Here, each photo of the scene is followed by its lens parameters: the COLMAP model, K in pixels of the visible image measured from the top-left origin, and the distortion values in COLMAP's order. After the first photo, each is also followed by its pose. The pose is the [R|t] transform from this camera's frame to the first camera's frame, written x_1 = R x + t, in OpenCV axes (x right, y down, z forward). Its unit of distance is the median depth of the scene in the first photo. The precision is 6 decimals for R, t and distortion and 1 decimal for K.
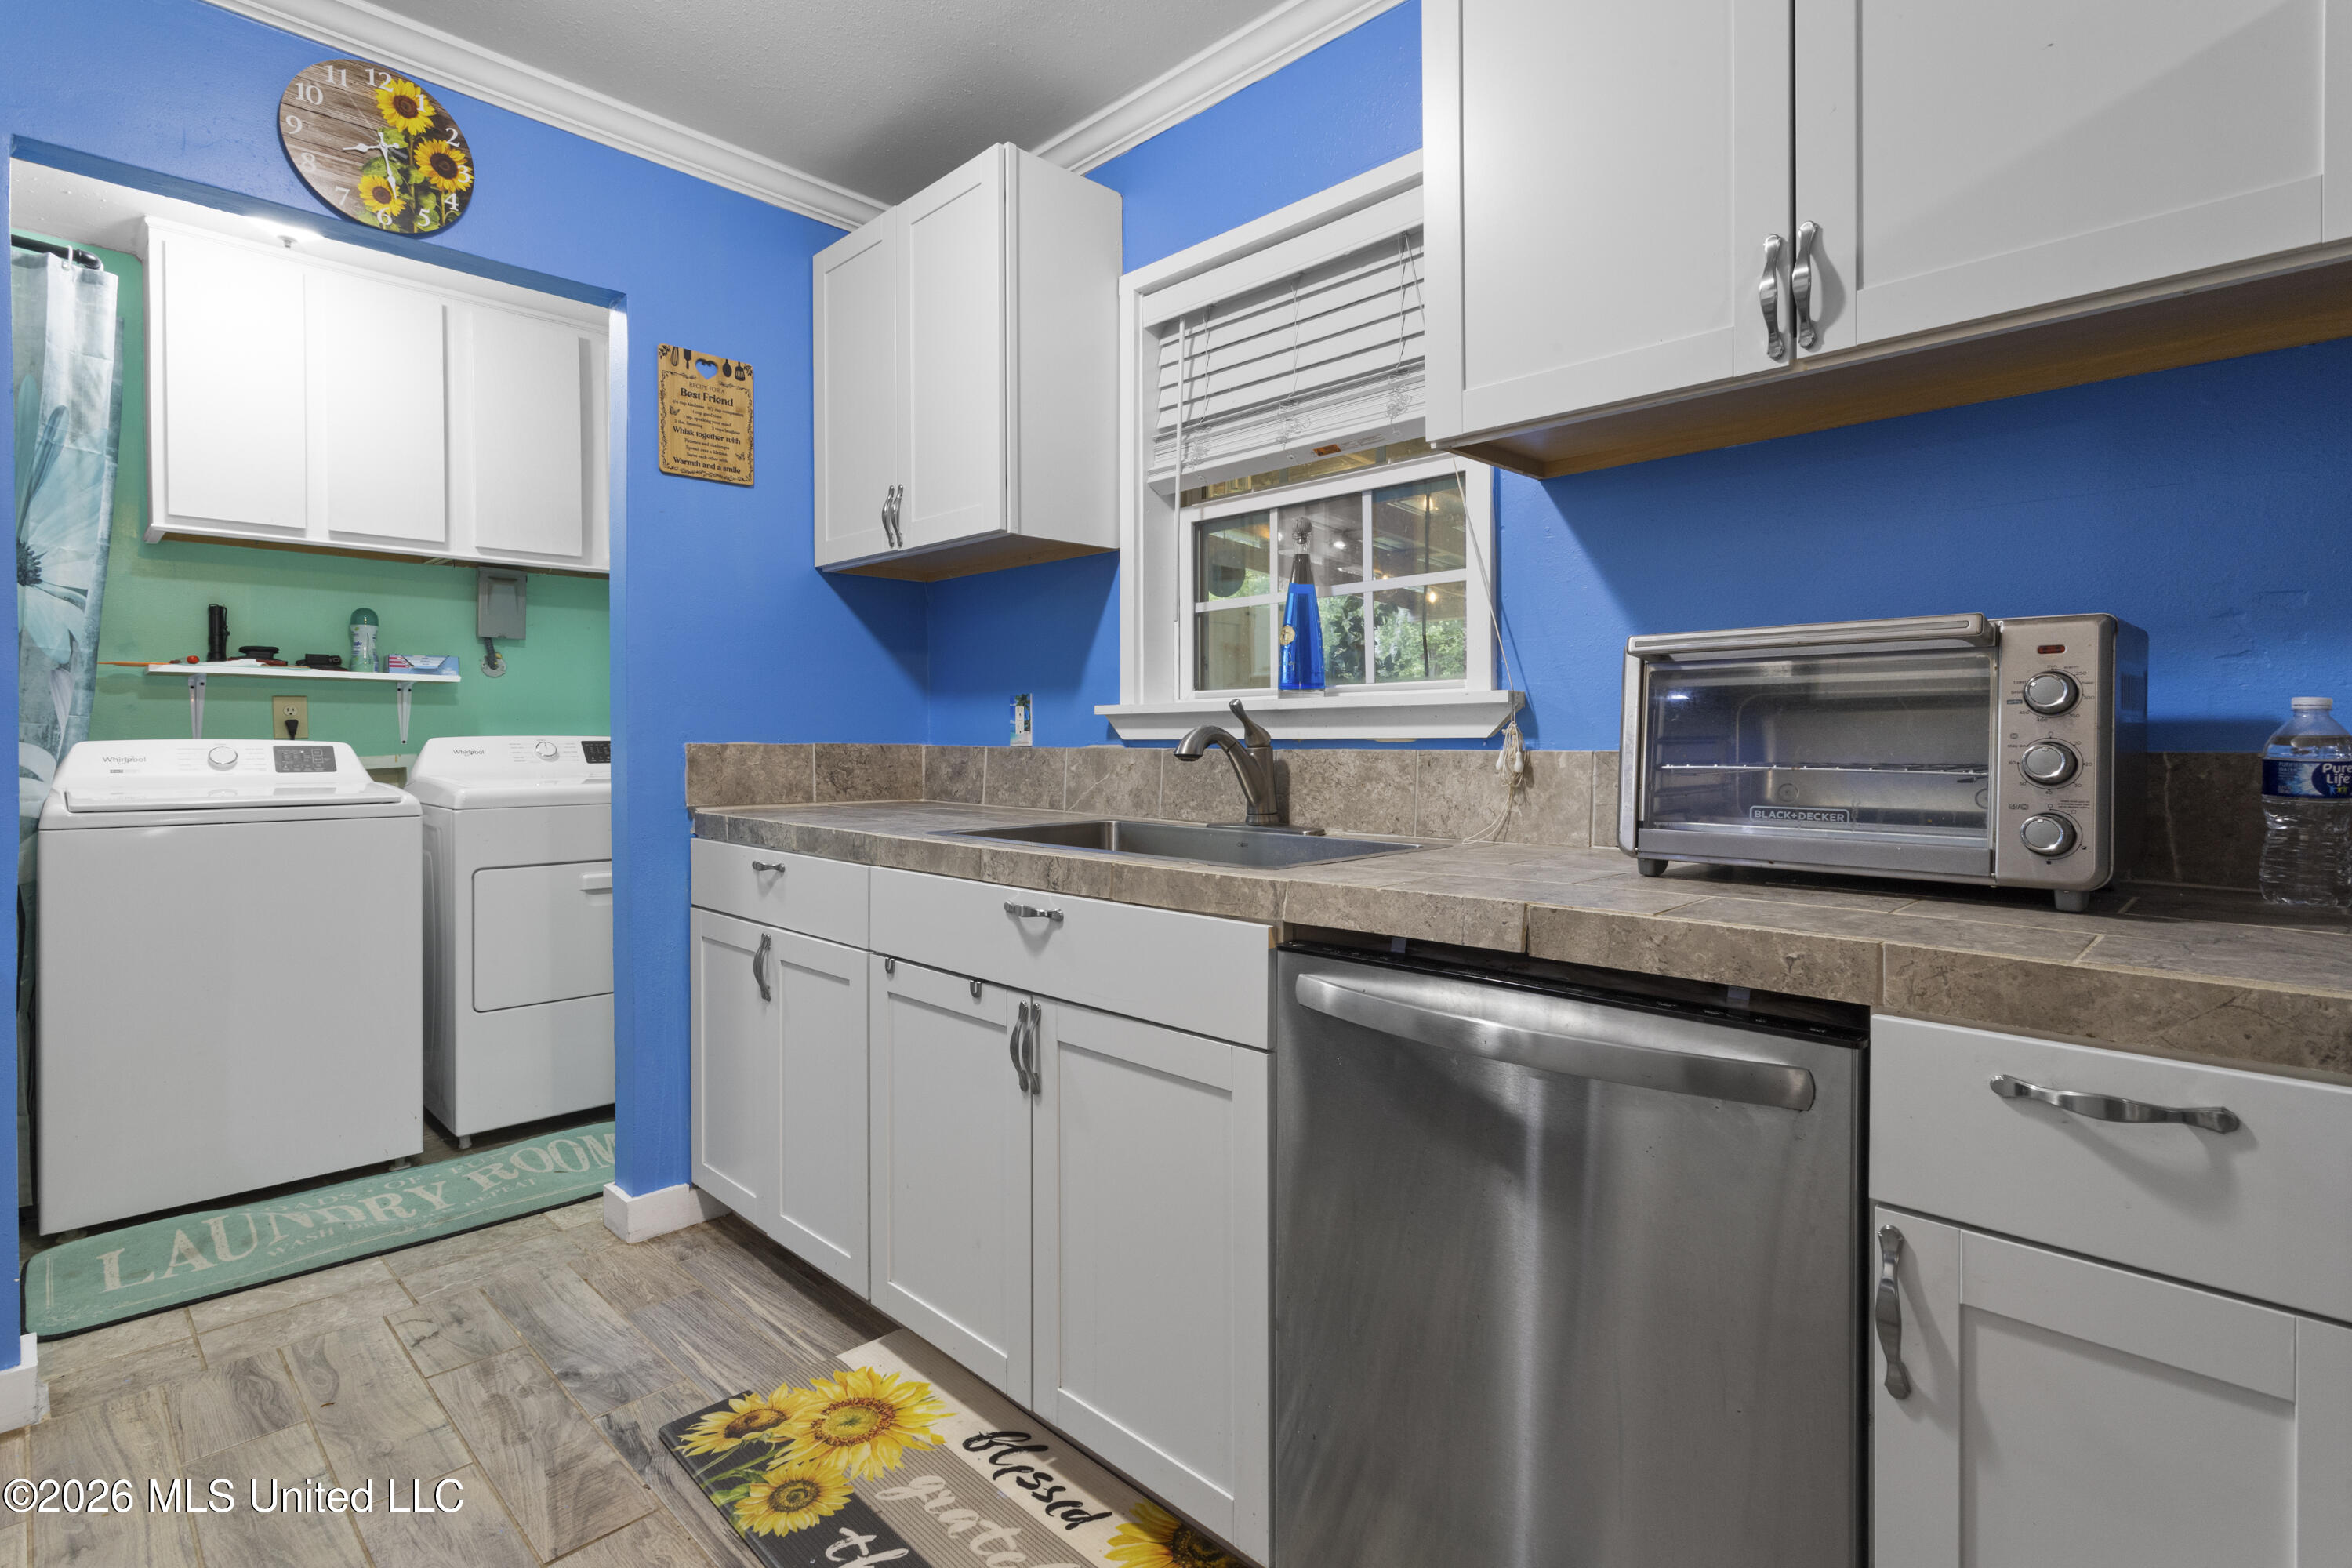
lens RADIAL K [[1125.0, 0, 1170.0], [0, 1125.0, 742.8], [0, 0, 1]] dist [-0.000522, 0.001679]
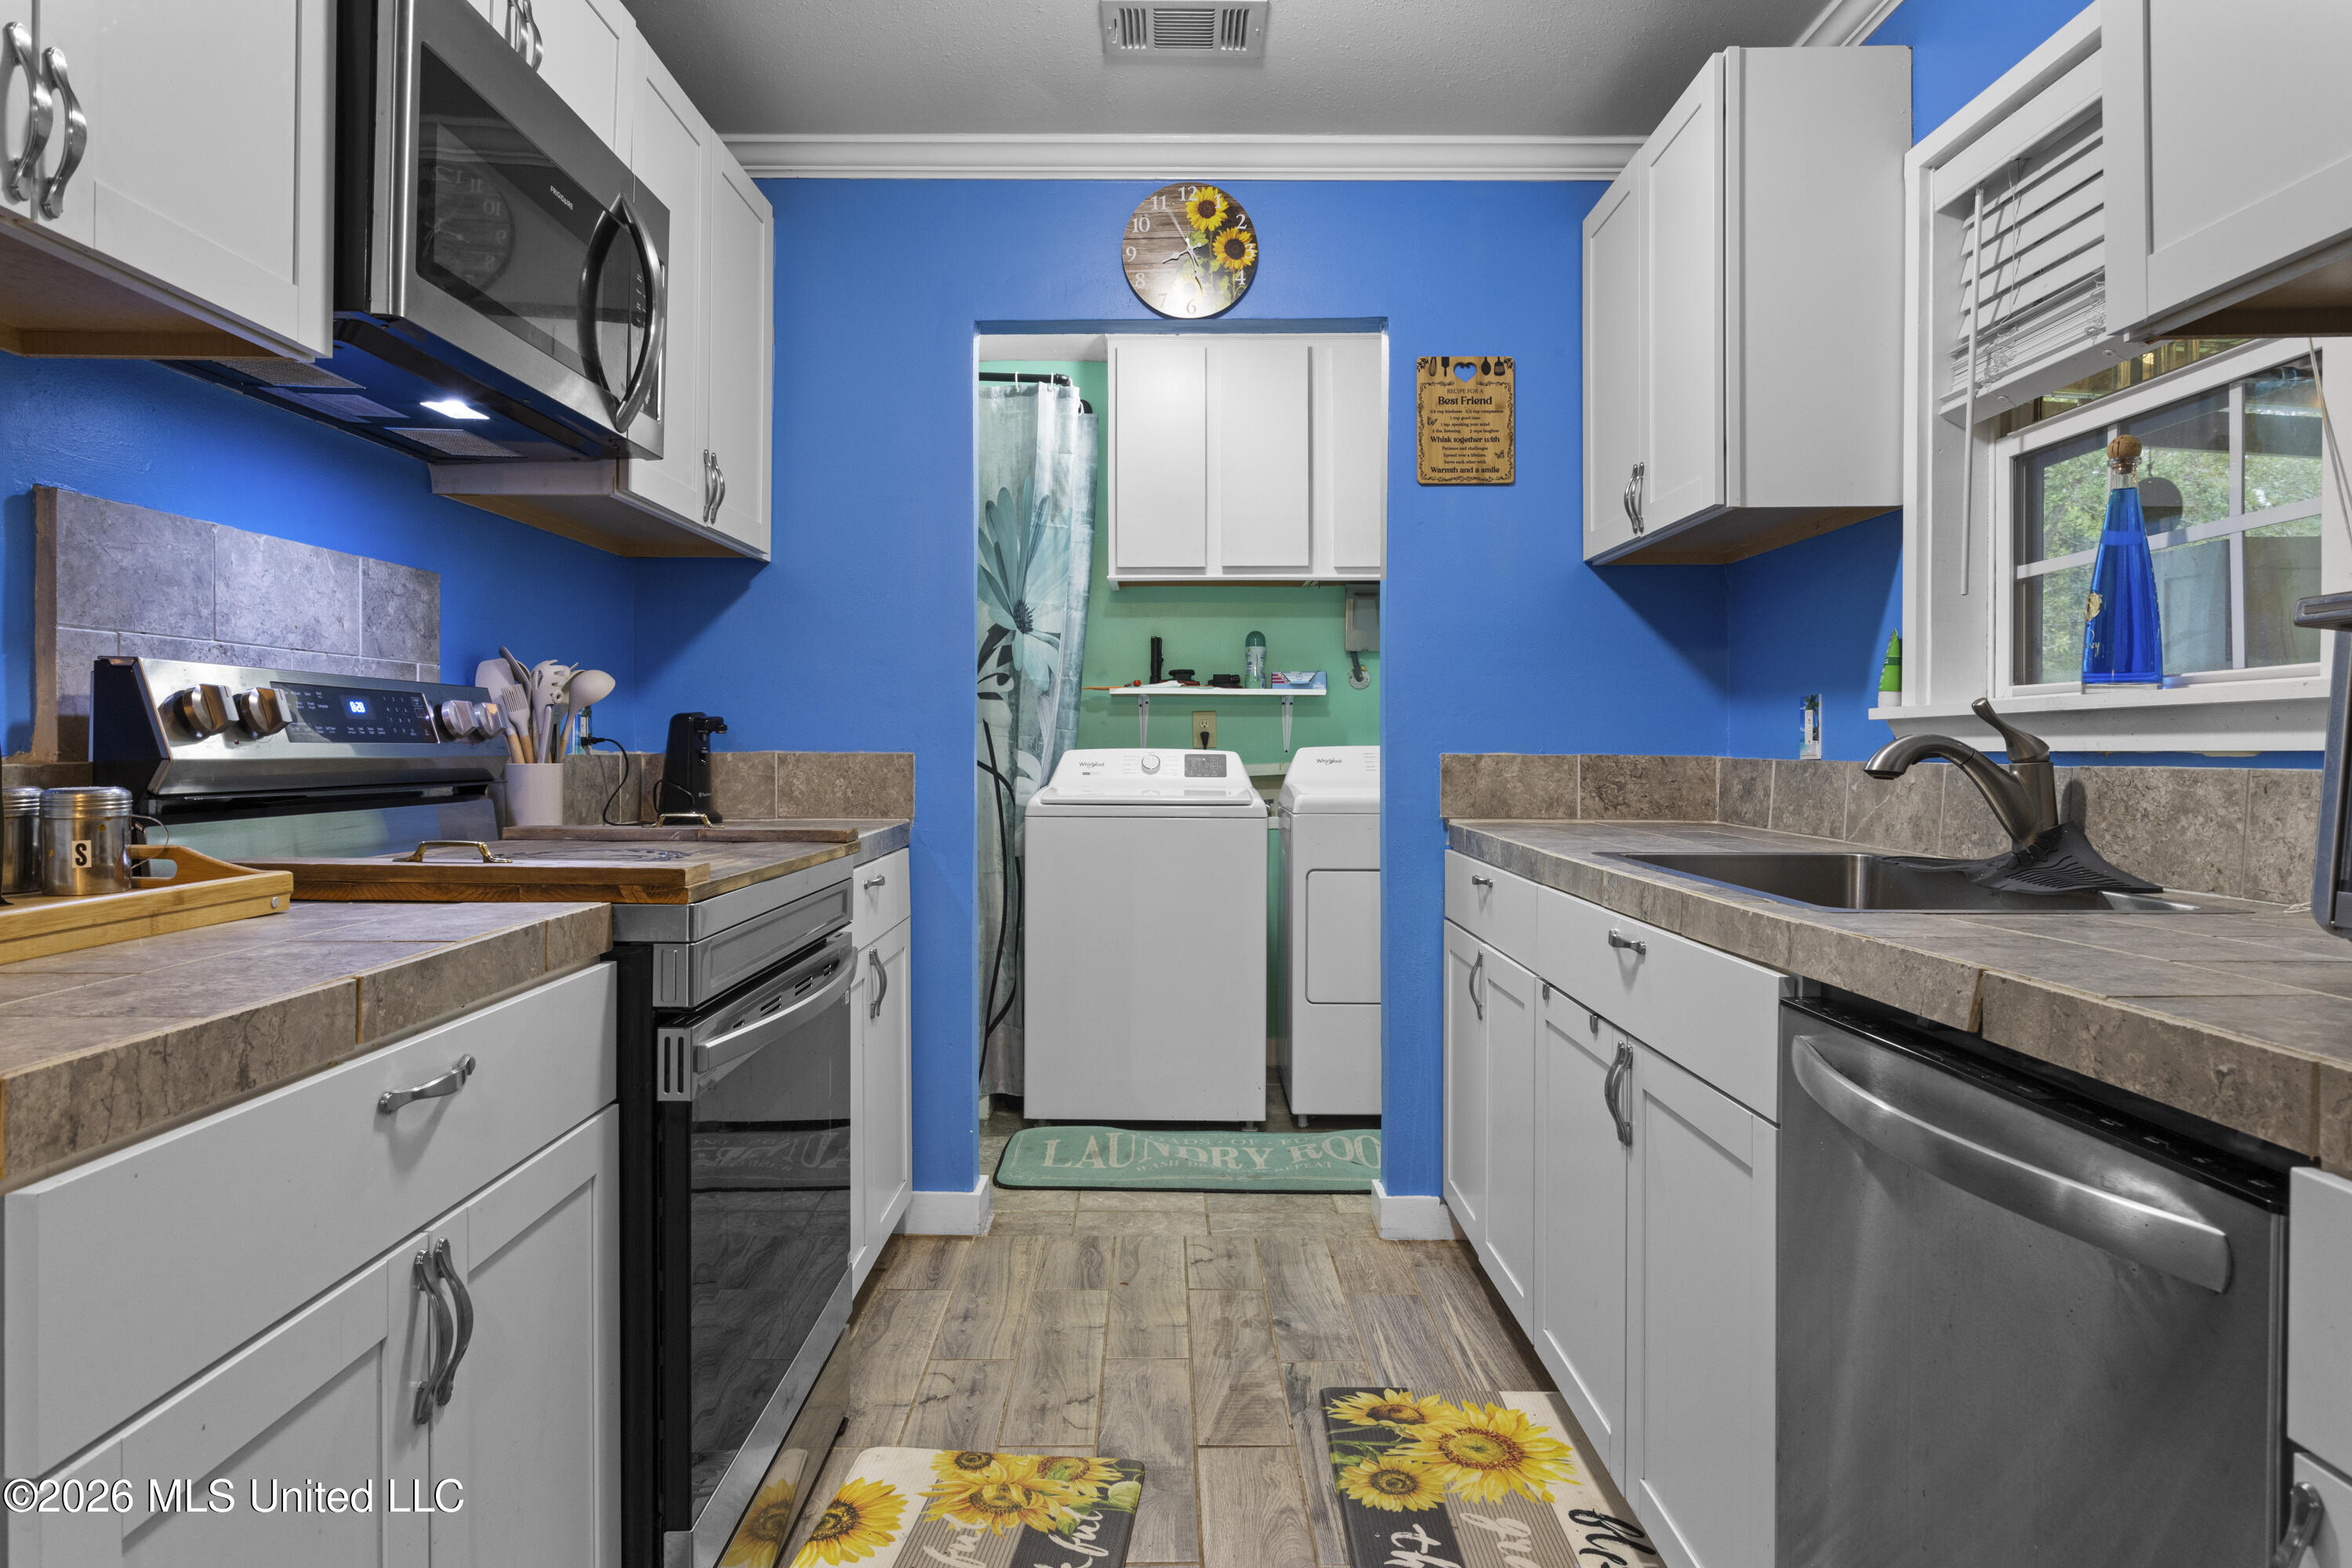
lens RADIAL K [[1382.0, 0, 1166.0], [0, 1382.0, 746.8], [0, 0, 1]] dist [-0.000847, 0.000479]
pose [[0.695418, 0.001491, -0.718604, 0.291318], [-0.004667, 0.999986, -0.002441, -0.001565], [0.718590, 0.005051, 0.695415, -0.024362]]
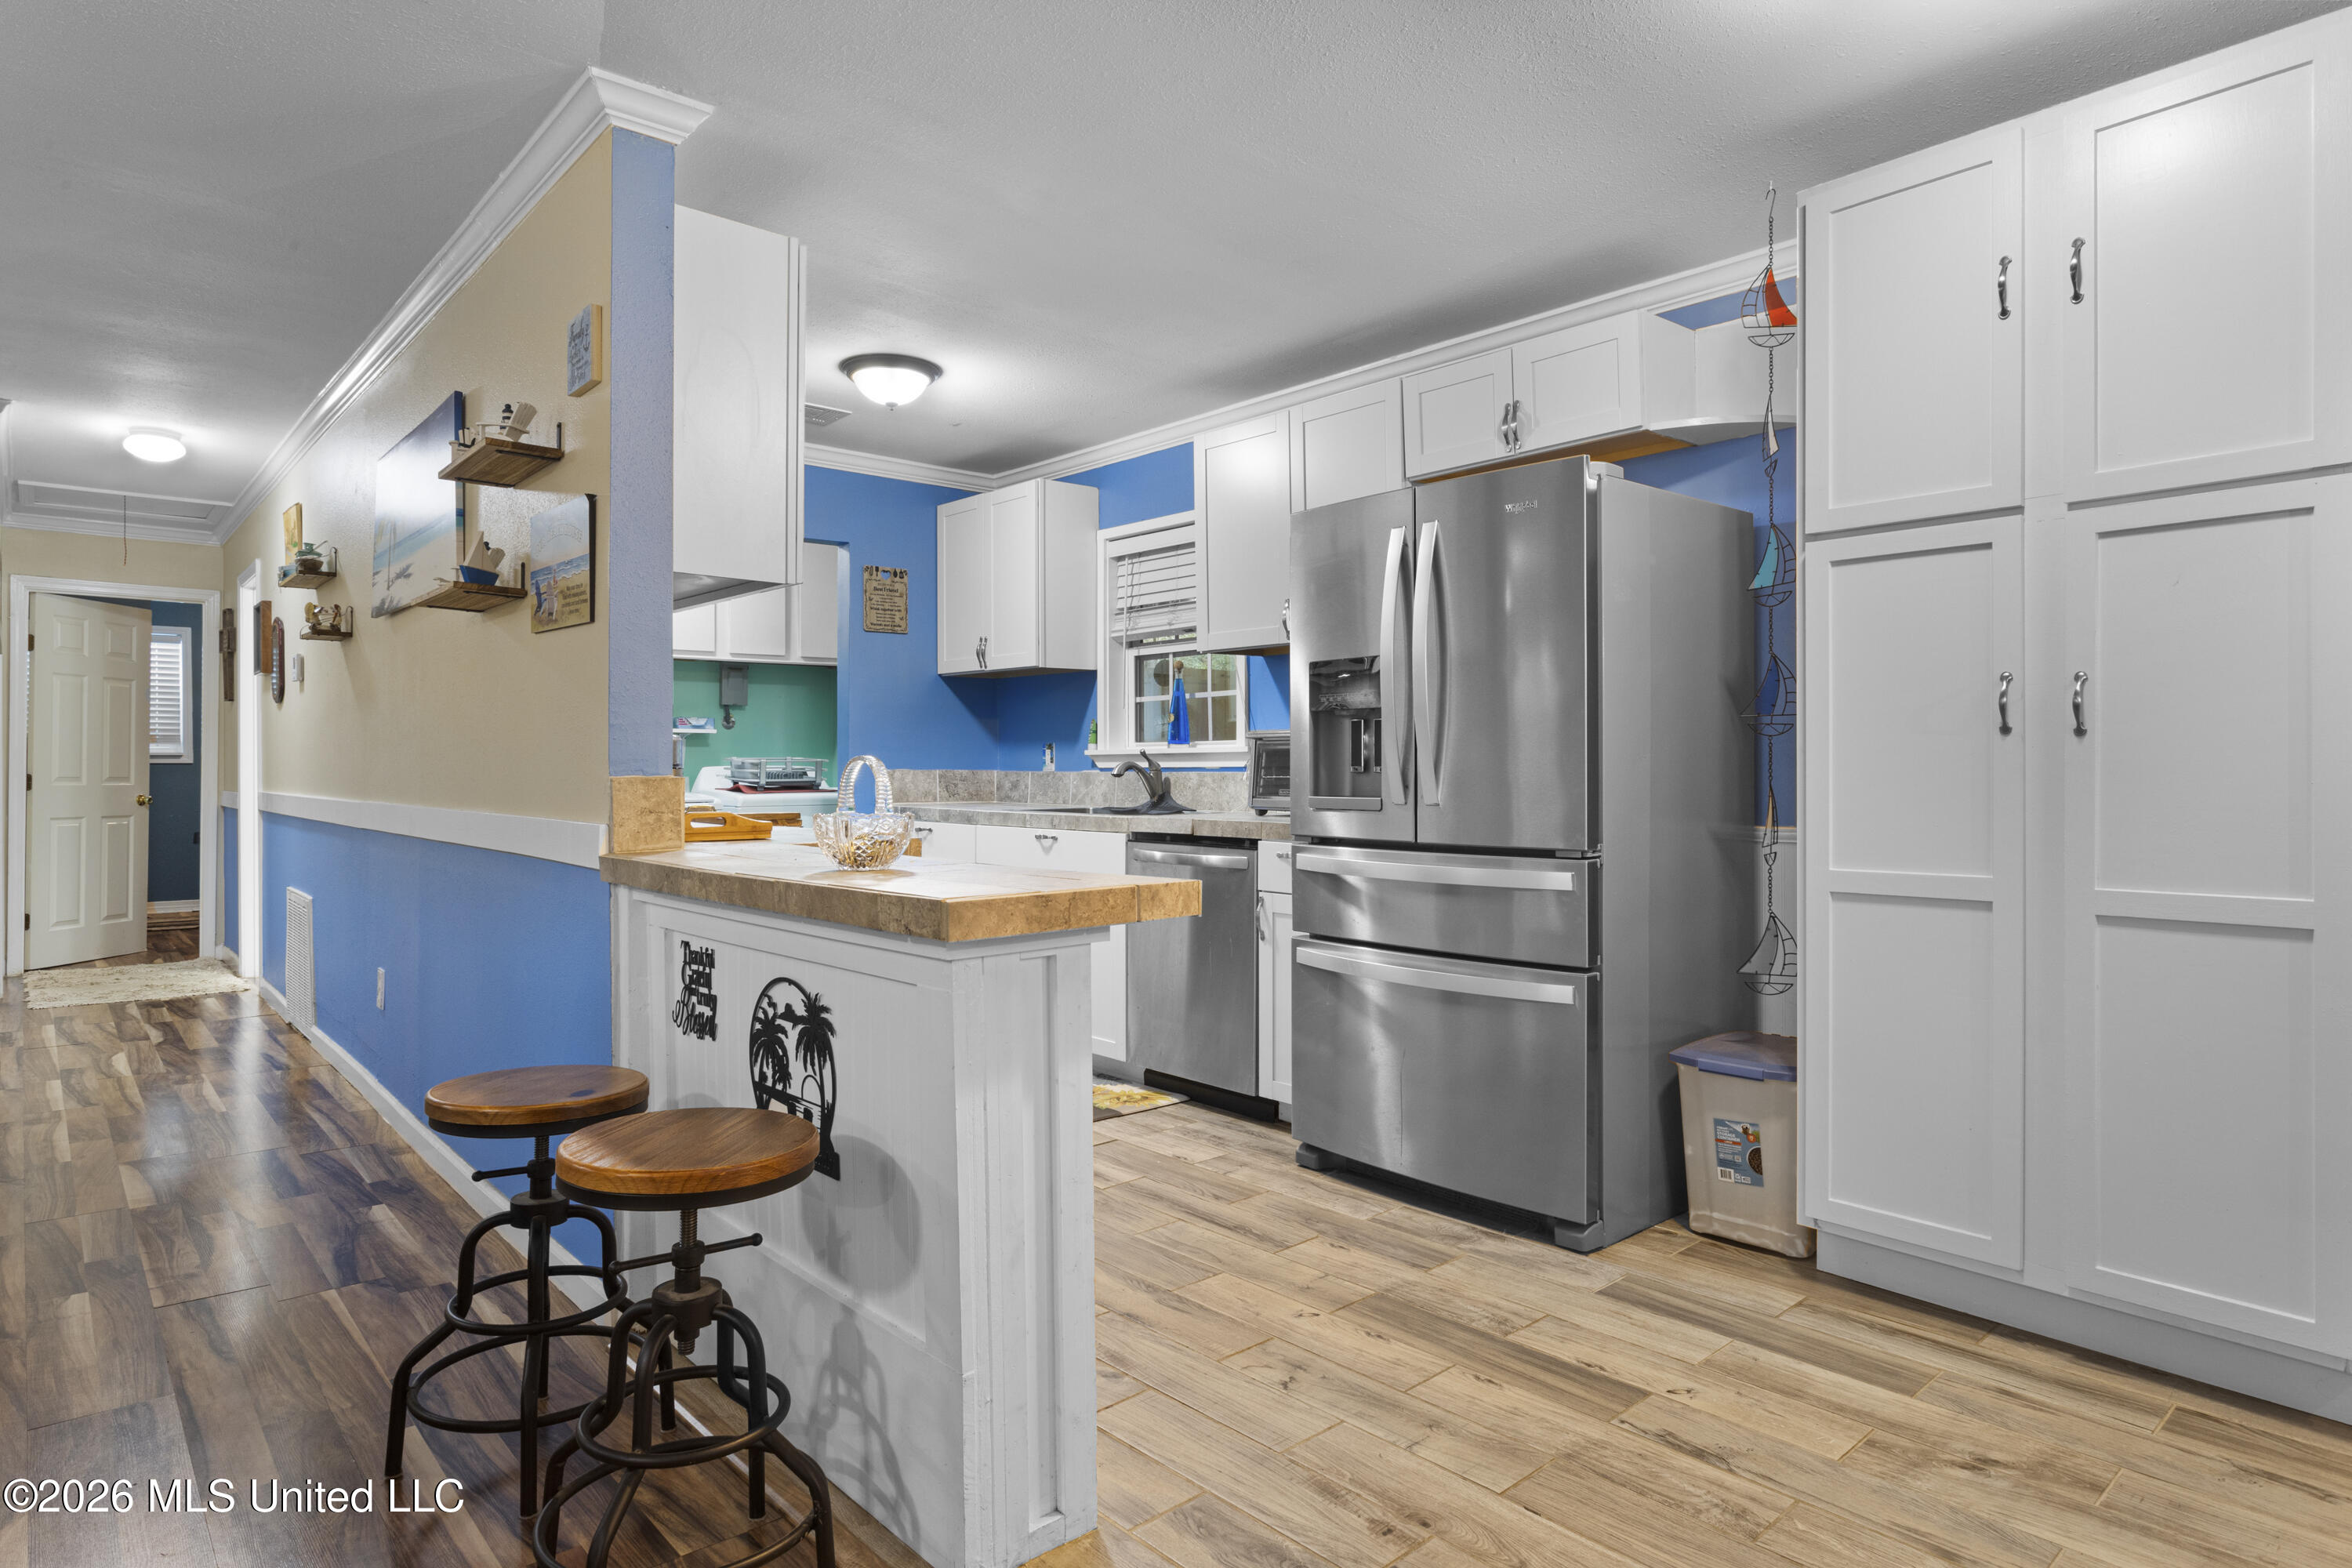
lens RADIAL K [[1382.0, 0, 1169.4], [0, 1382.0, 762.7], [0, 0, 1]] dist [-0.000847, 0.000479]
pose [[0.997516, -0.000805, -0.070438, 0.253642], [0.000283, 0.999972, -0.007426, 0.006292], [0.070442, 0.007388, 0.997489, -1.406926]]
